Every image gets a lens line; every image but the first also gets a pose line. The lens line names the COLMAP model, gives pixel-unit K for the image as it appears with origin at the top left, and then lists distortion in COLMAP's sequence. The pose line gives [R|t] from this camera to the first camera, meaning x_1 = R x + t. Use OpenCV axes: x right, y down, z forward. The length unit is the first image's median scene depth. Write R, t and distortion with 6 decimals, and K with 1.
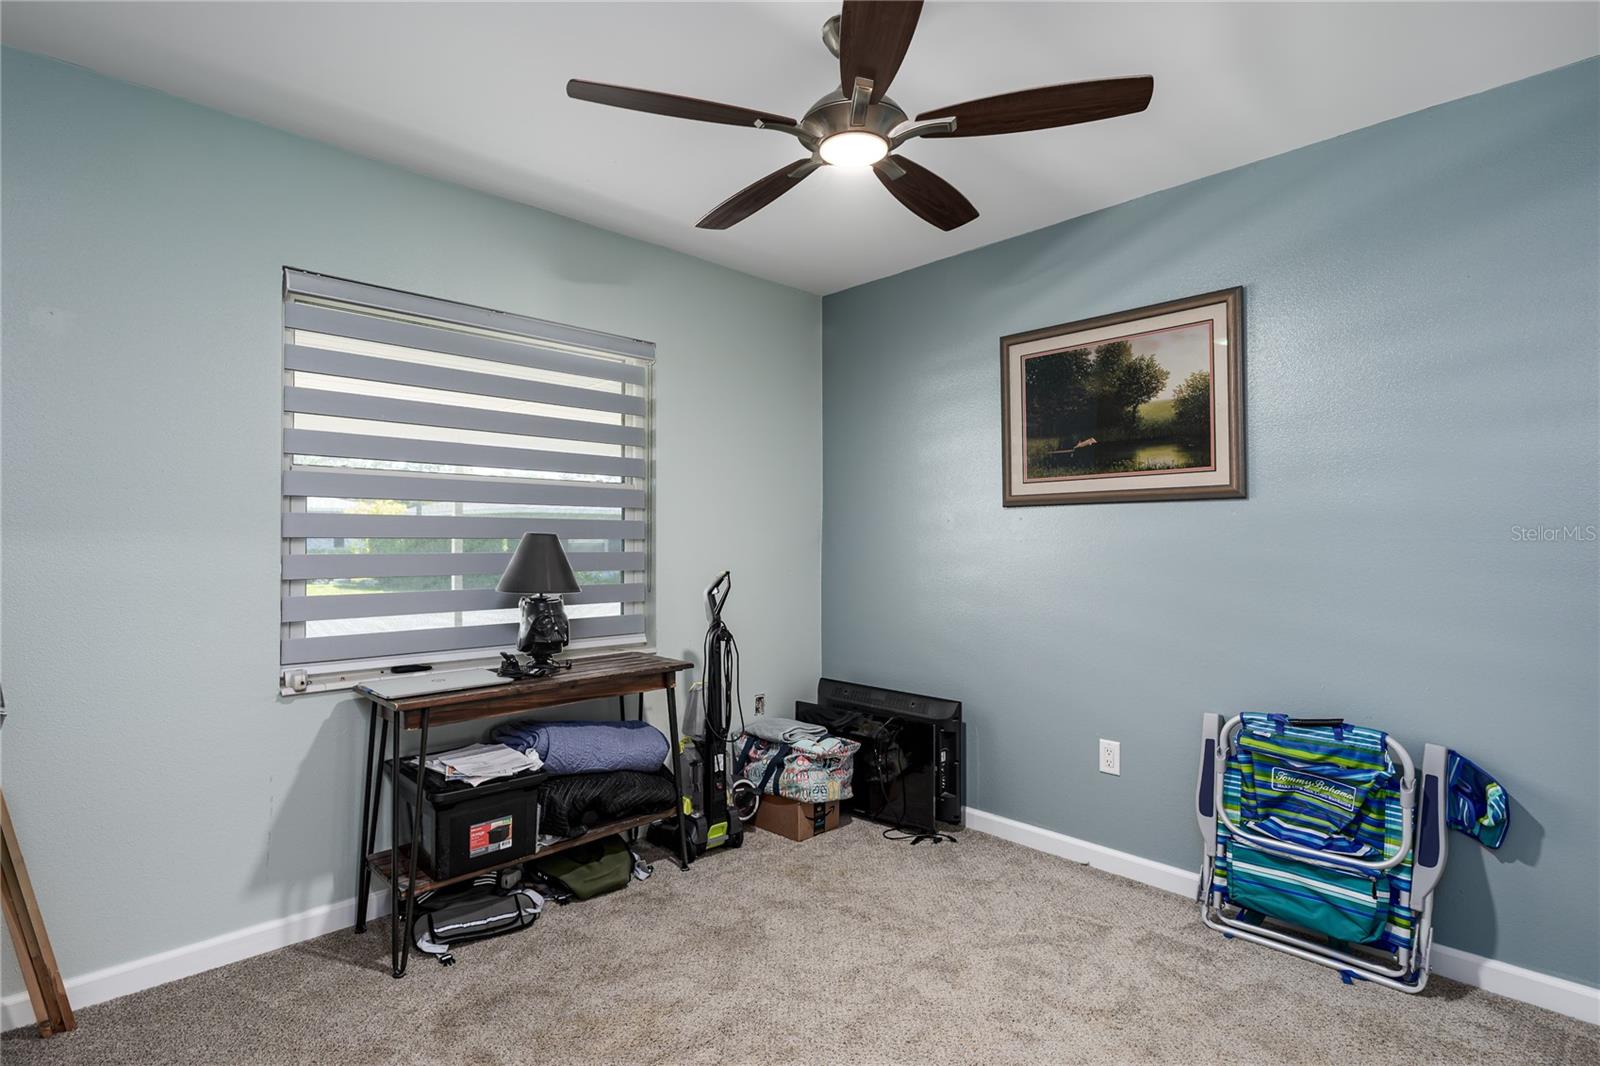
lens RADIAL K [[754.9, 0, 807.9], [0, 754.9, 531.1], [0, 0, 1]] dist [-0.008585, 0.002247]
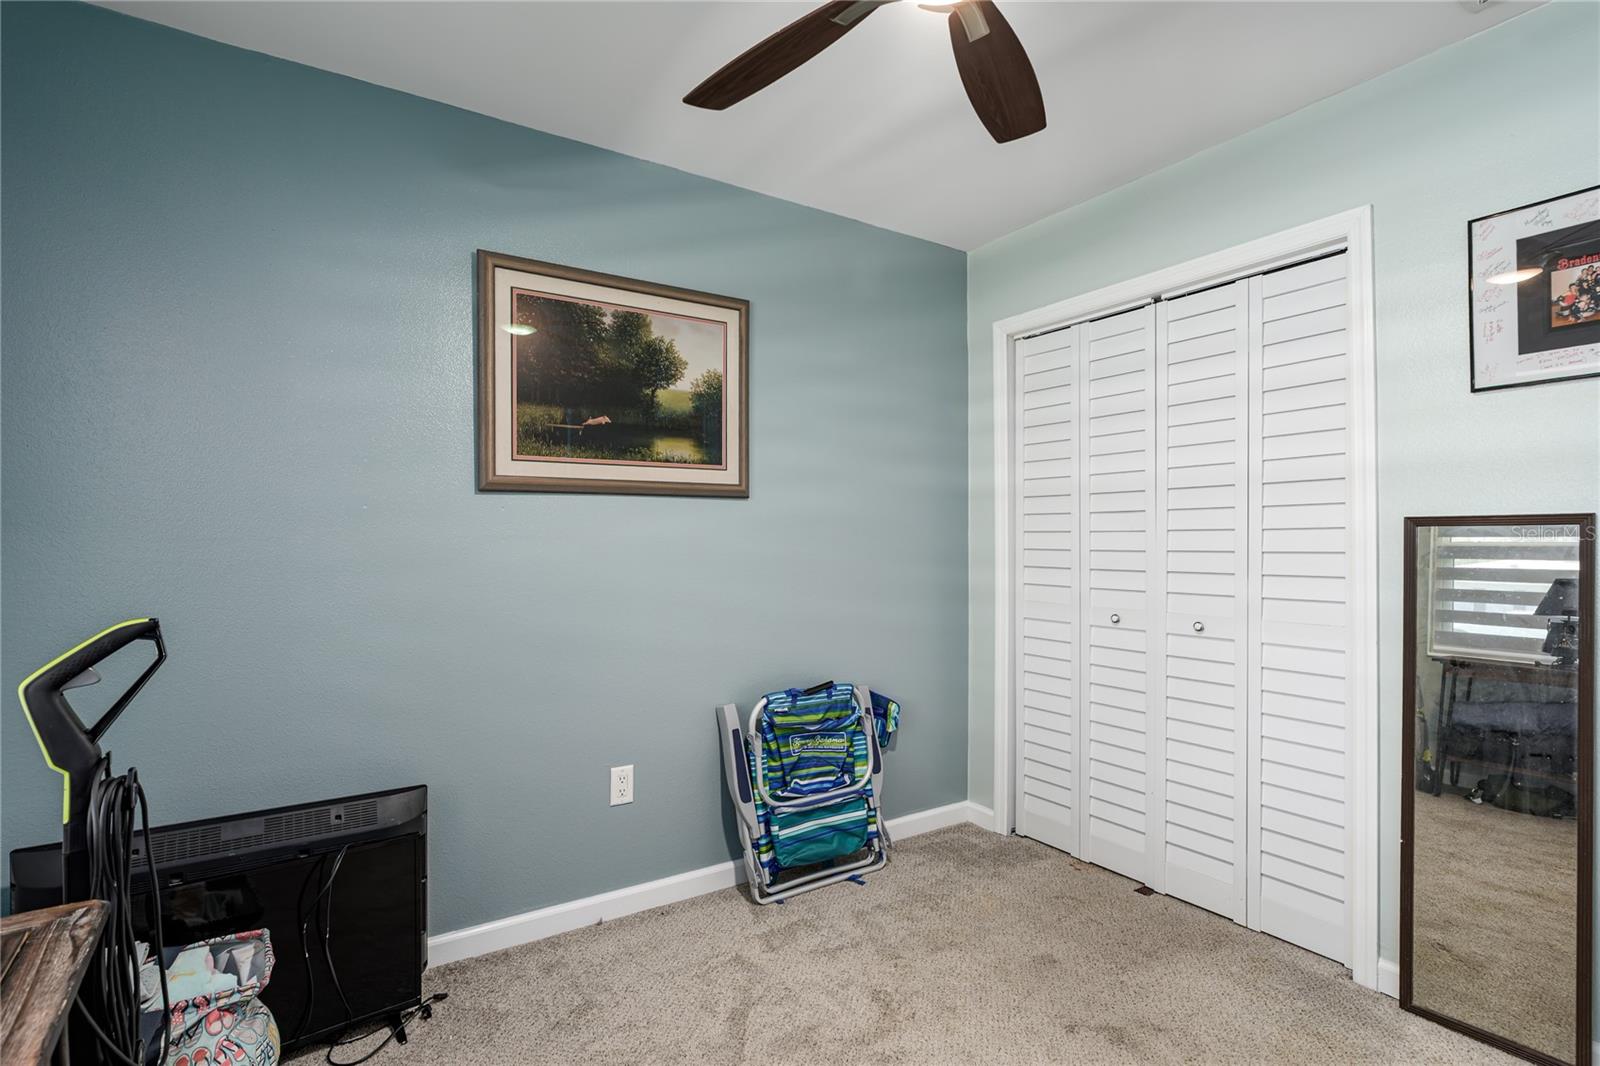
lens RADIAL K [[754.9, 0, 802.8], [0, 754.9, 535.7], [0, 0, 1]] dist [-0.008585, 0.002247]
pose [[0.222846, -0.005601, 0.974838, -0.446328], [-0.015168, 0.999843, 0.009212, -0.001183], [-0.974736, -0.016839, 0.222726, 0.666074]]
